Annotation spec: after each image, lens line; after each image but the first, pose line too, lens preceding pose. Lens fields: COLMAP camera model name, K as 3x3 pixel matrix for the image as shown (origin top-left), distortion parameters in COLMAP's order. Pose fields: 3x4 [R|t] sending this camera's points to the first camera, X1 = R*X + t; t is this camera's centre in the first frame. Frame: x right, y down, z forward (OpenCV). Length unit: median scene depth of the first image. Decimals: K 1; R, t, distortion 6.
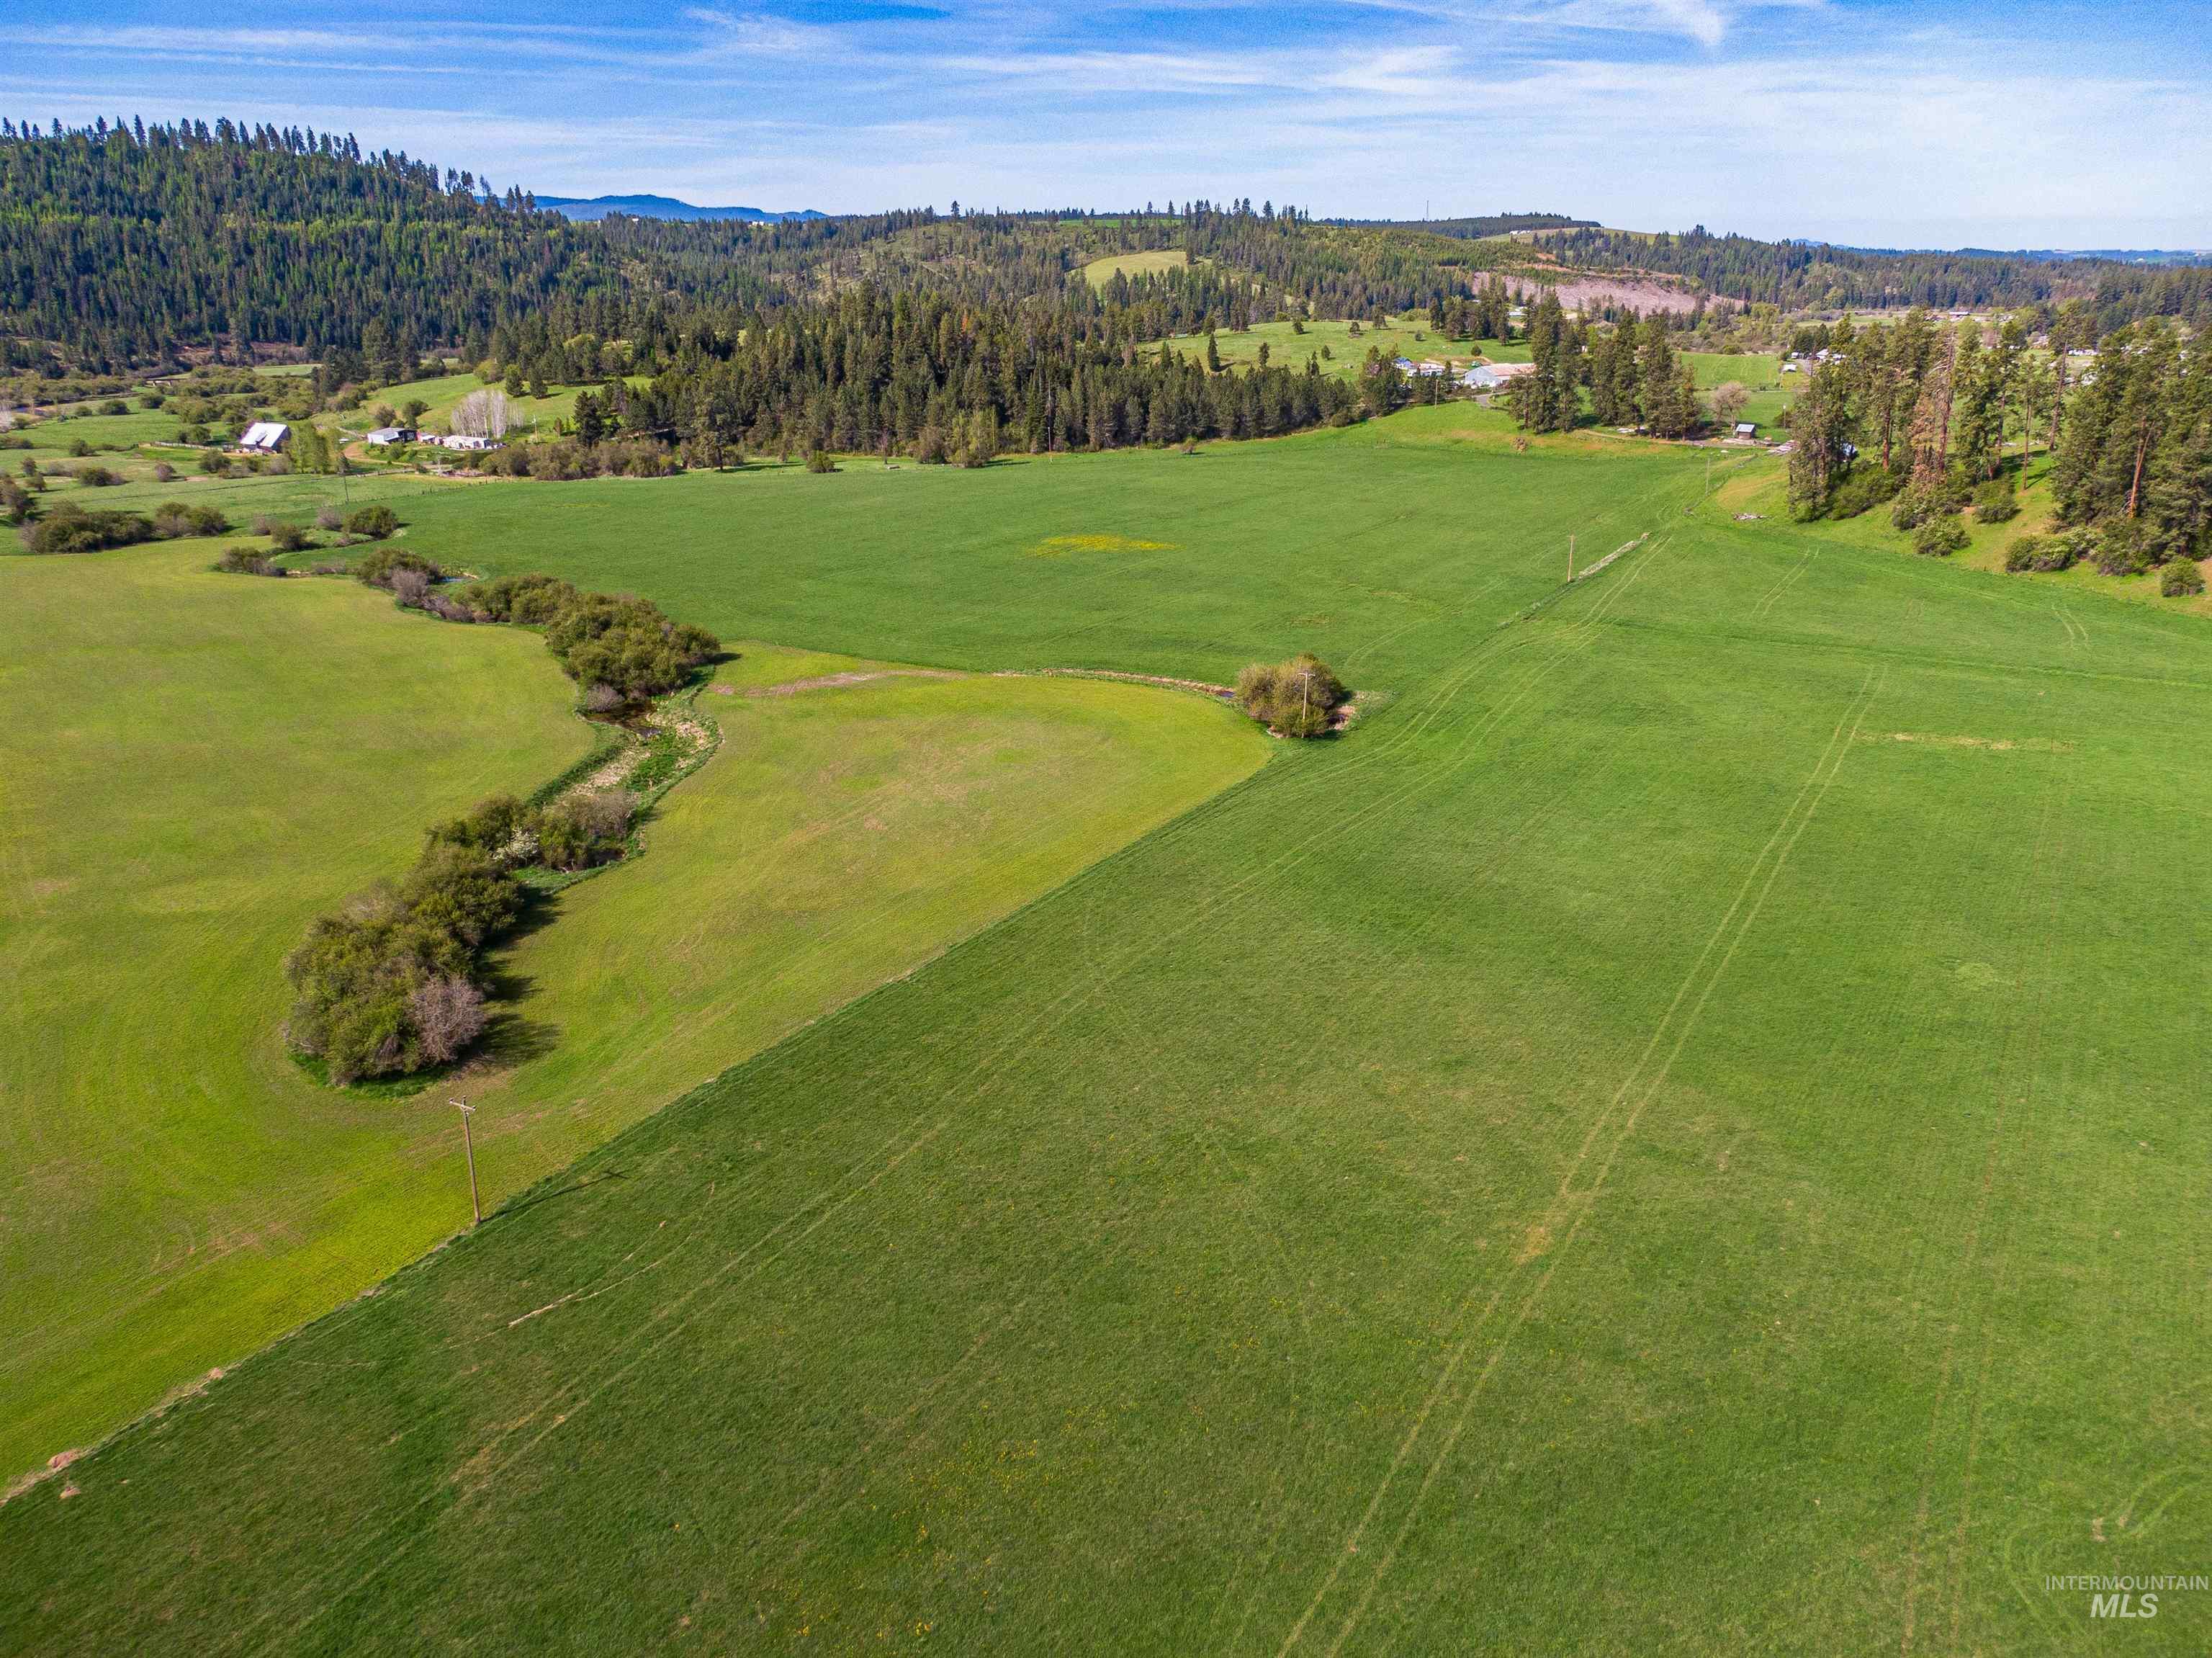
lens RADIAL K [[1595.9, 0, 1103.4], [0, 1595.9, 832.6], [0, 0, 1]] dist [0.030948, -0.037915]
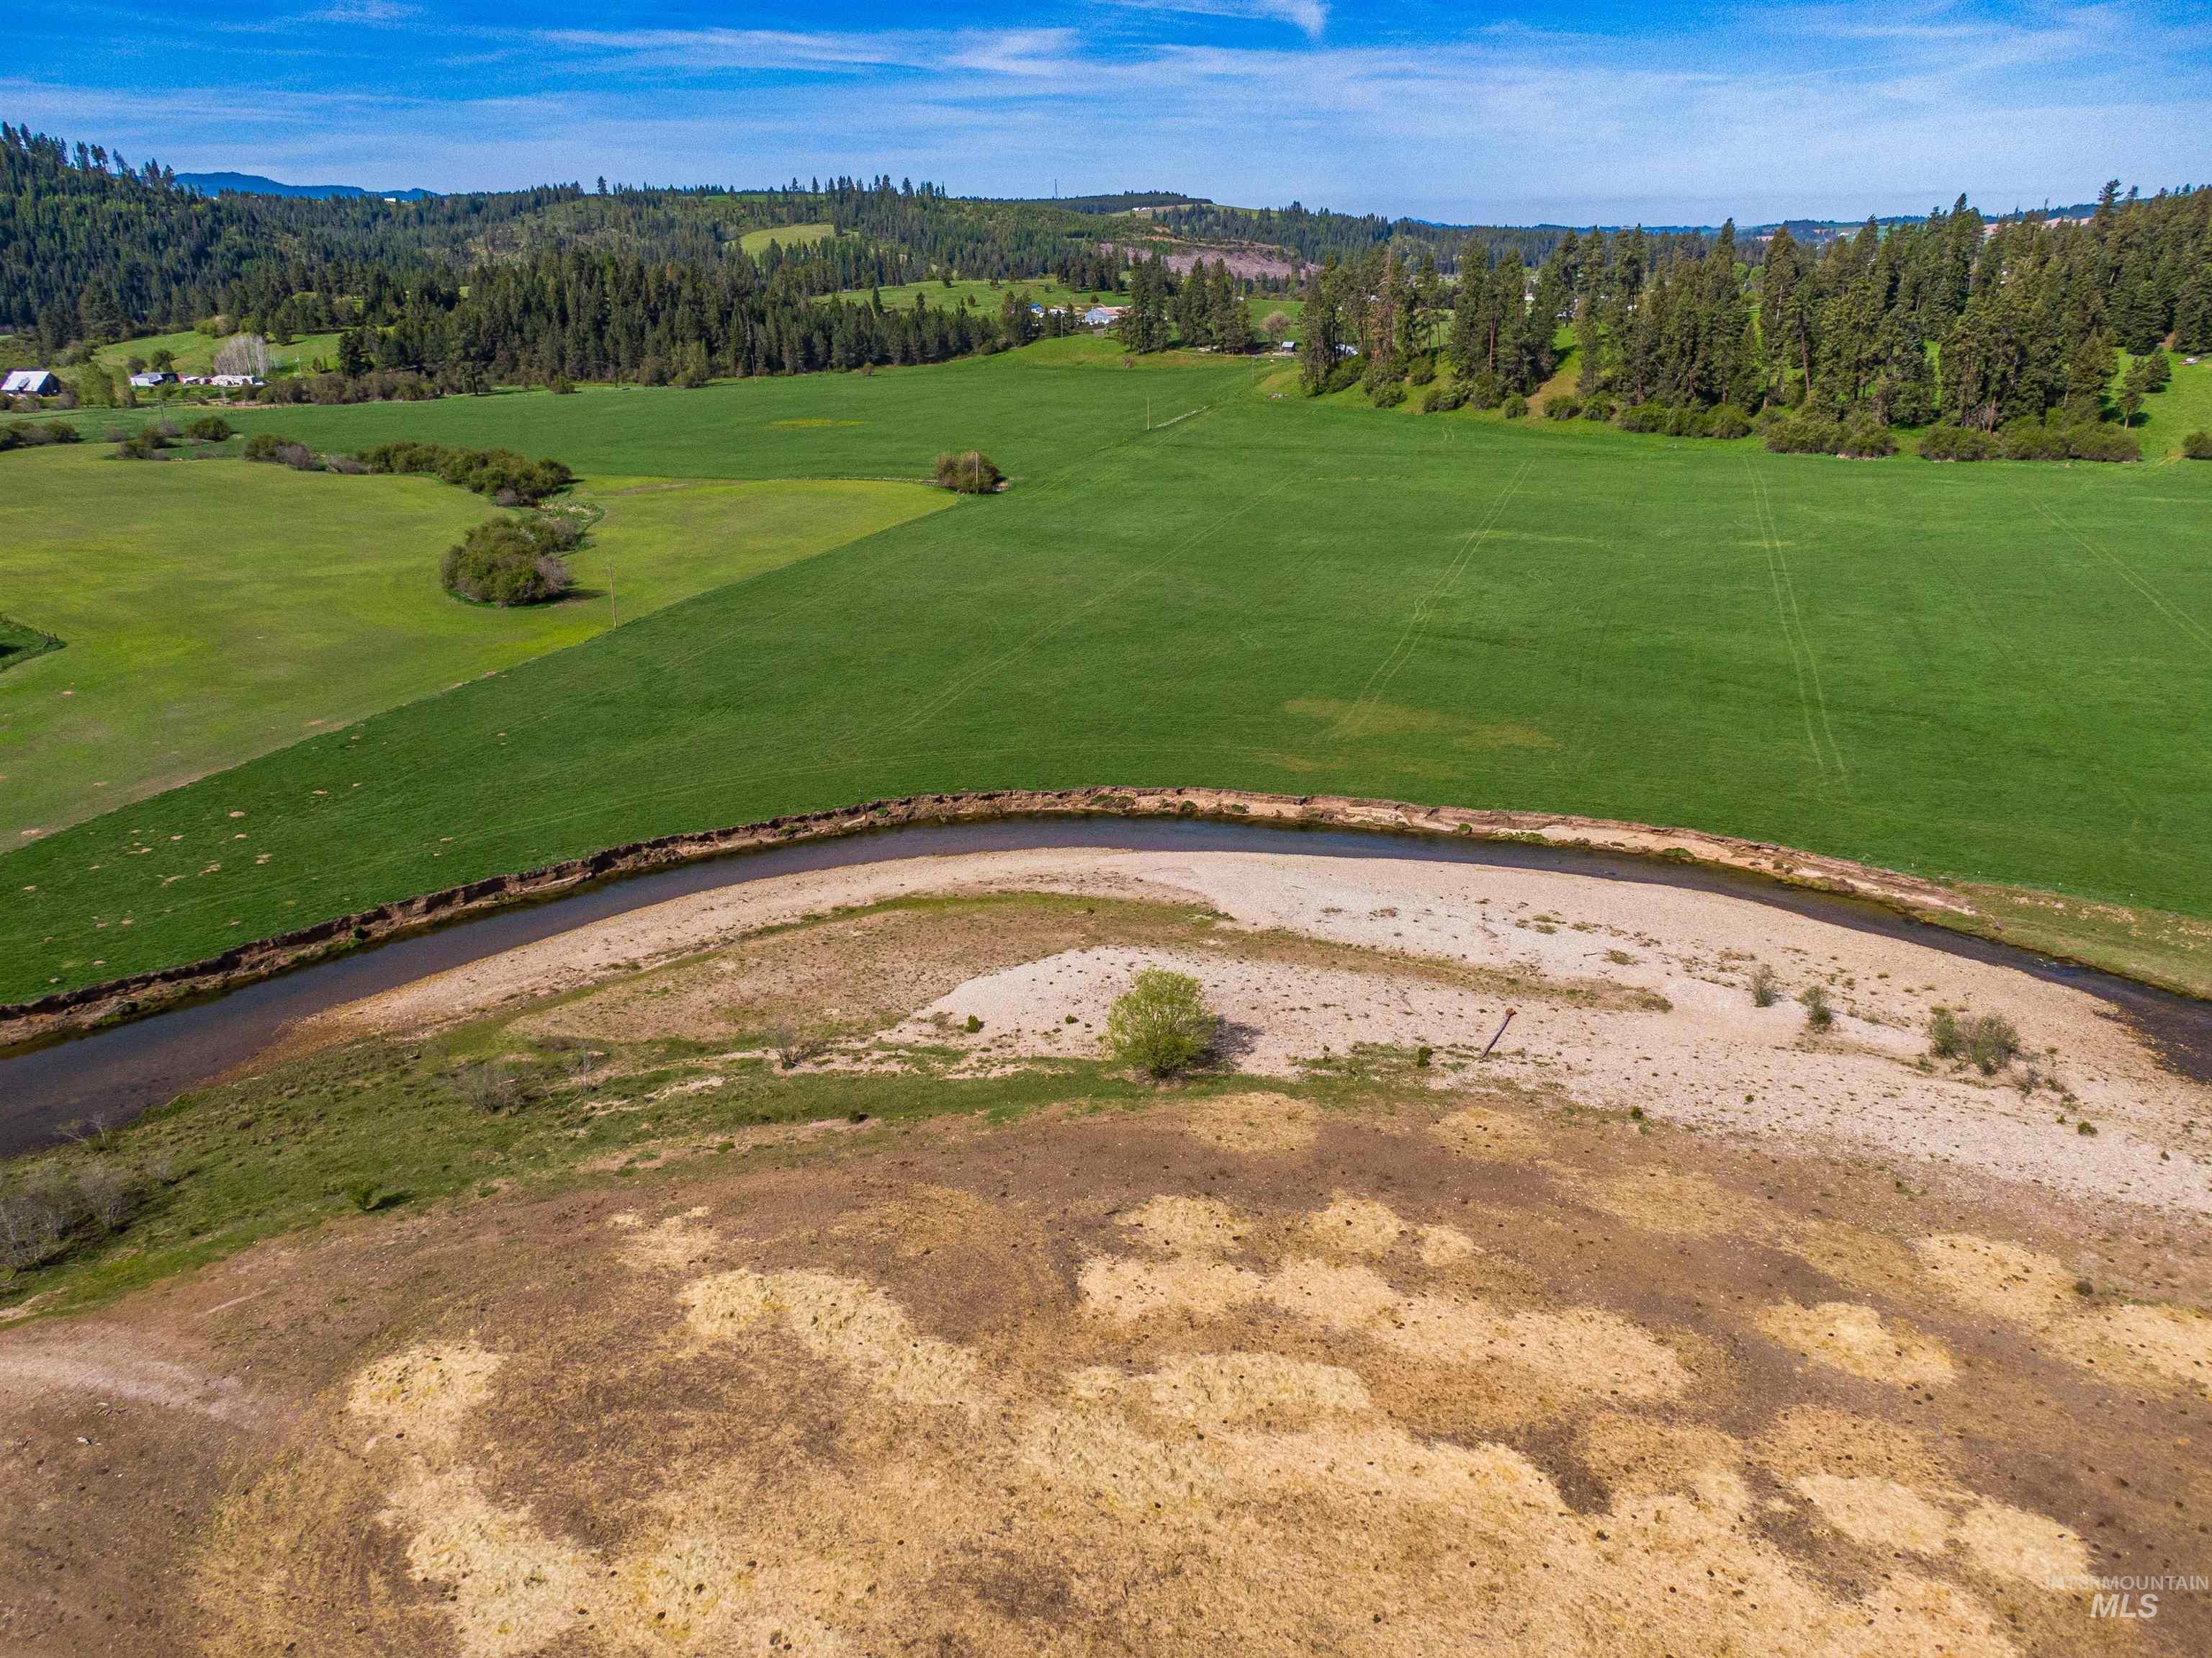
lens RADIAL K [[1605.9, 0, 1104.5], [0, 1605.9, 832.3], [0, 0, 1]] dist [0.007993, -0.006997]
pose [[0.977578, -0.077161, 0.195926, -0.018438], [0.075335, 0.997017, 0.016768, 0.051826], [-0.196636, -0.001632, 0.980475, -0.122545]]
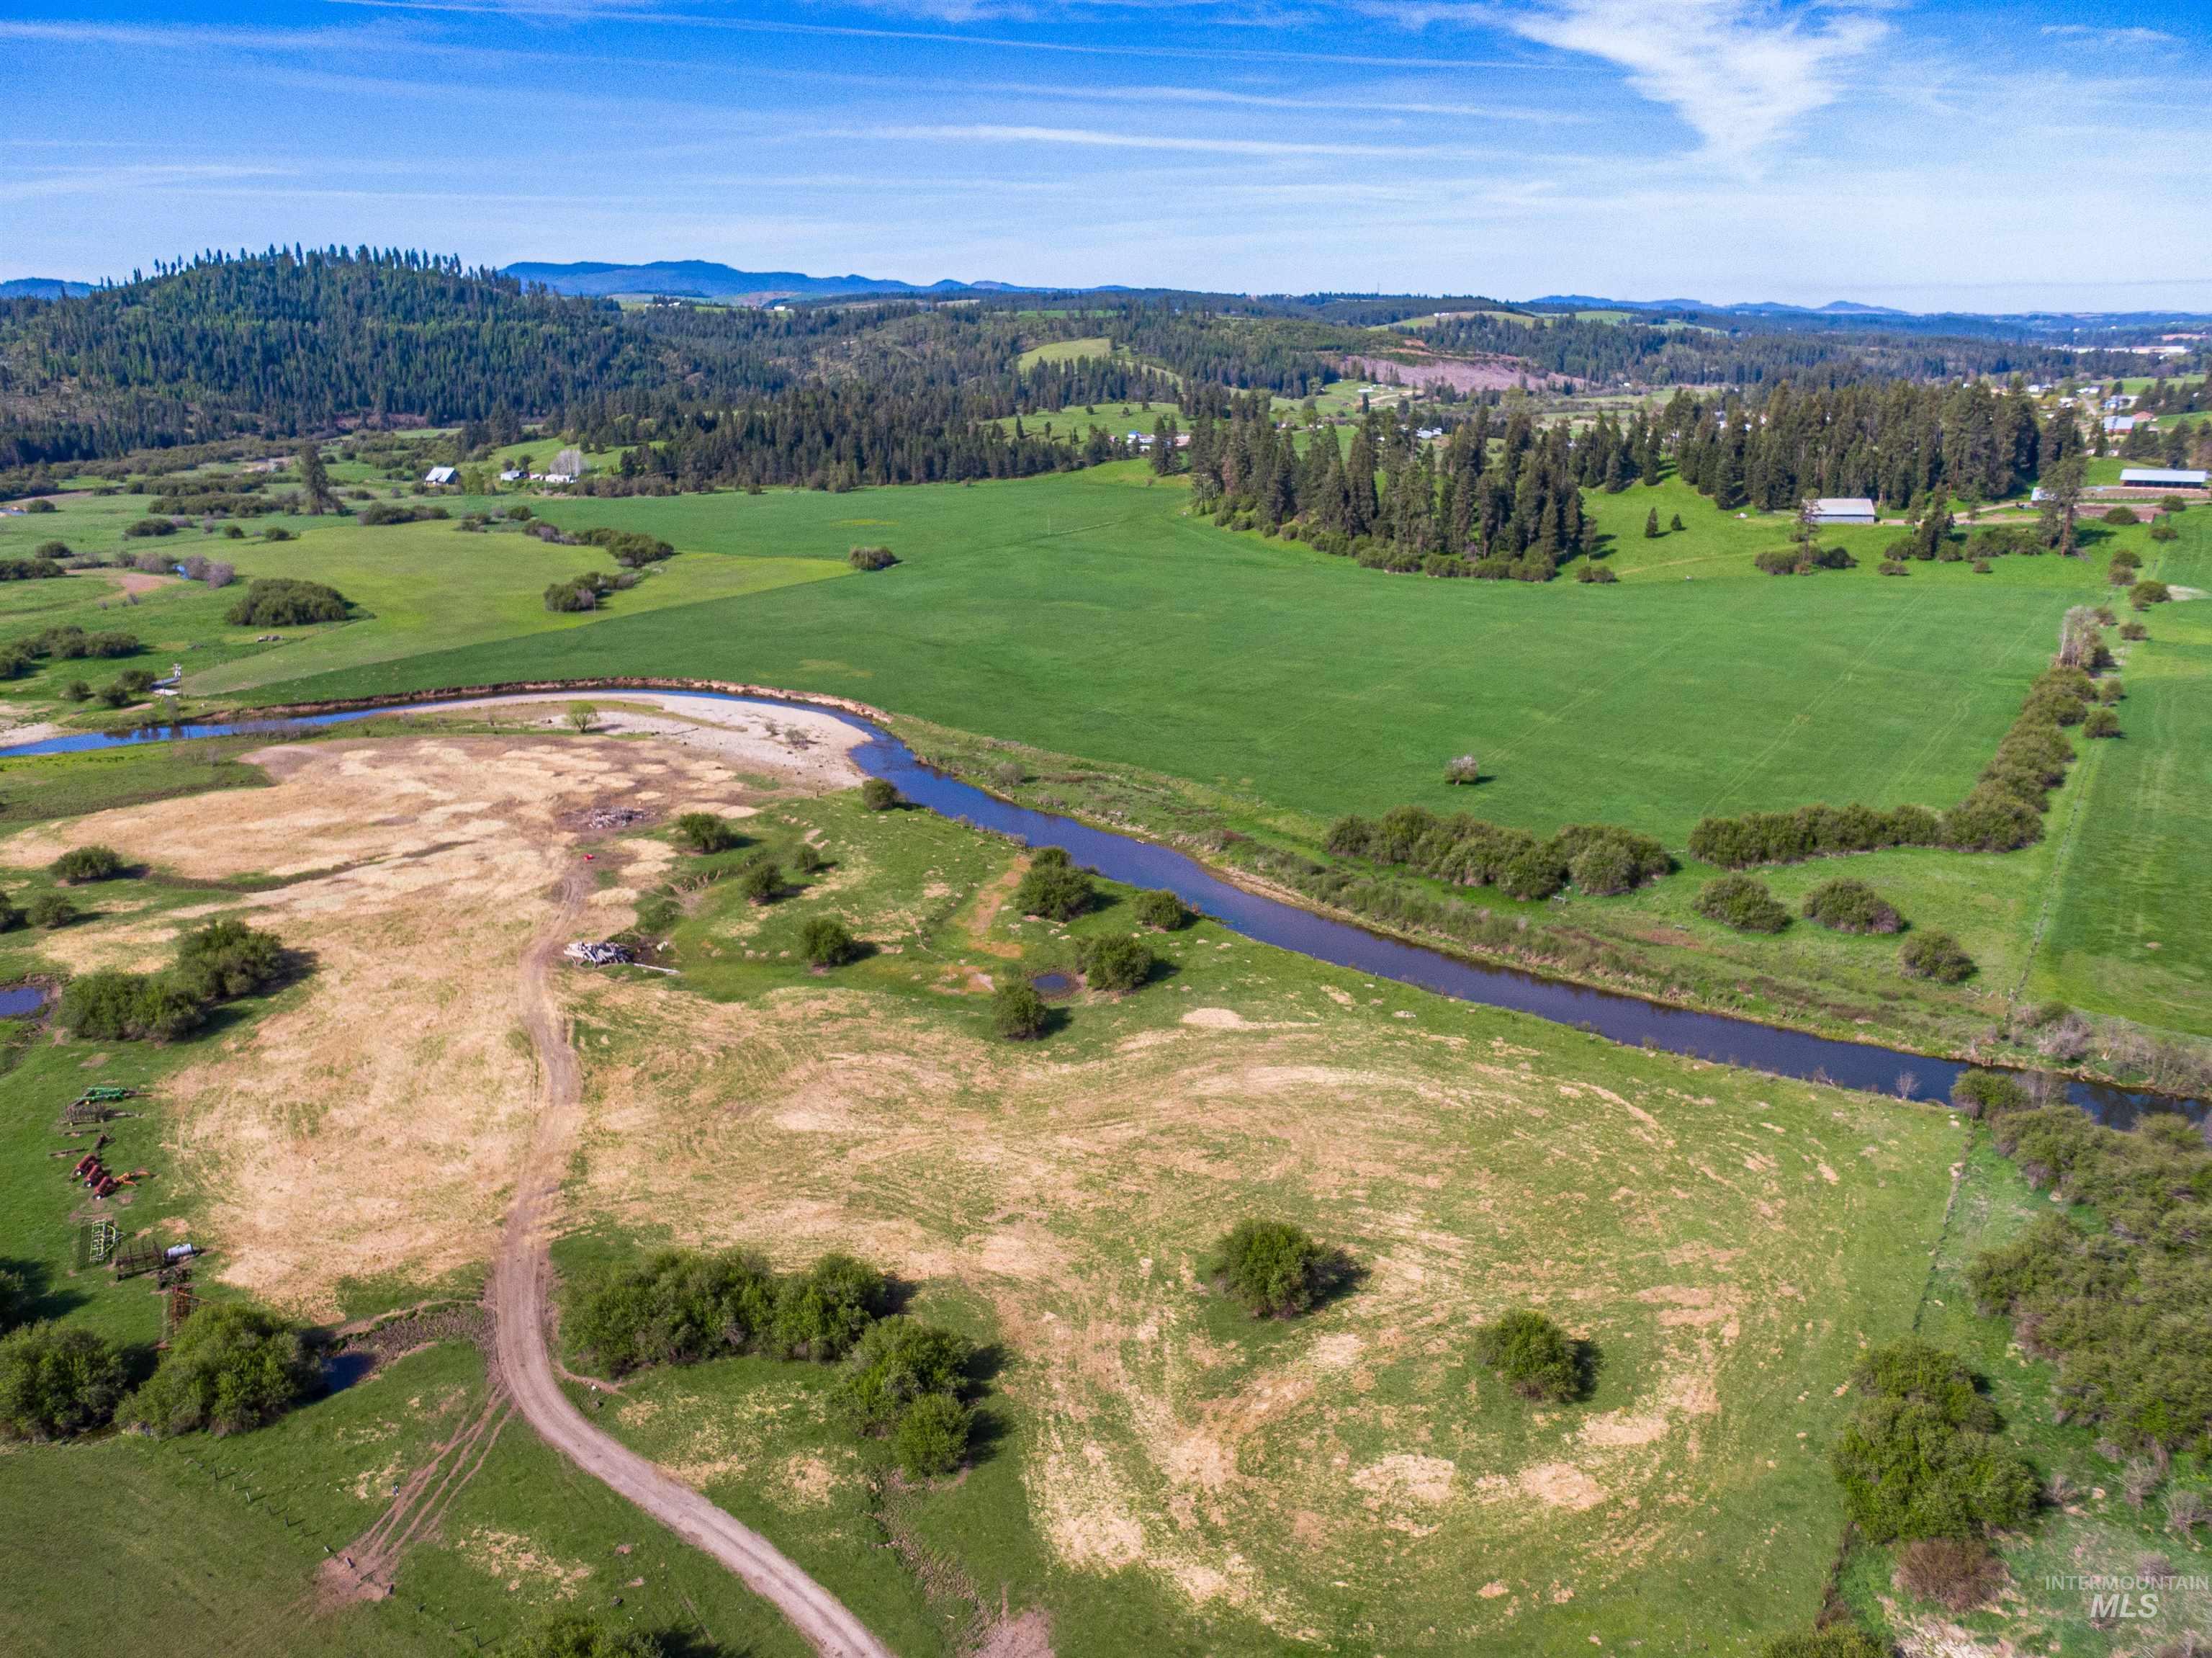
lens RADIAL K [[1642.4, 0, 1107.6], [0, 1642.4, 832.1], [0, 0, 1]] dist [0.046176, -0.074525]
pose [[0.999574, 0.008703, -0.027844, 0.125273], [-0.009843, 0.999107, -0.041082, 0.103169], [0.027462, 0.041338, 0.998768, -0.376338]]
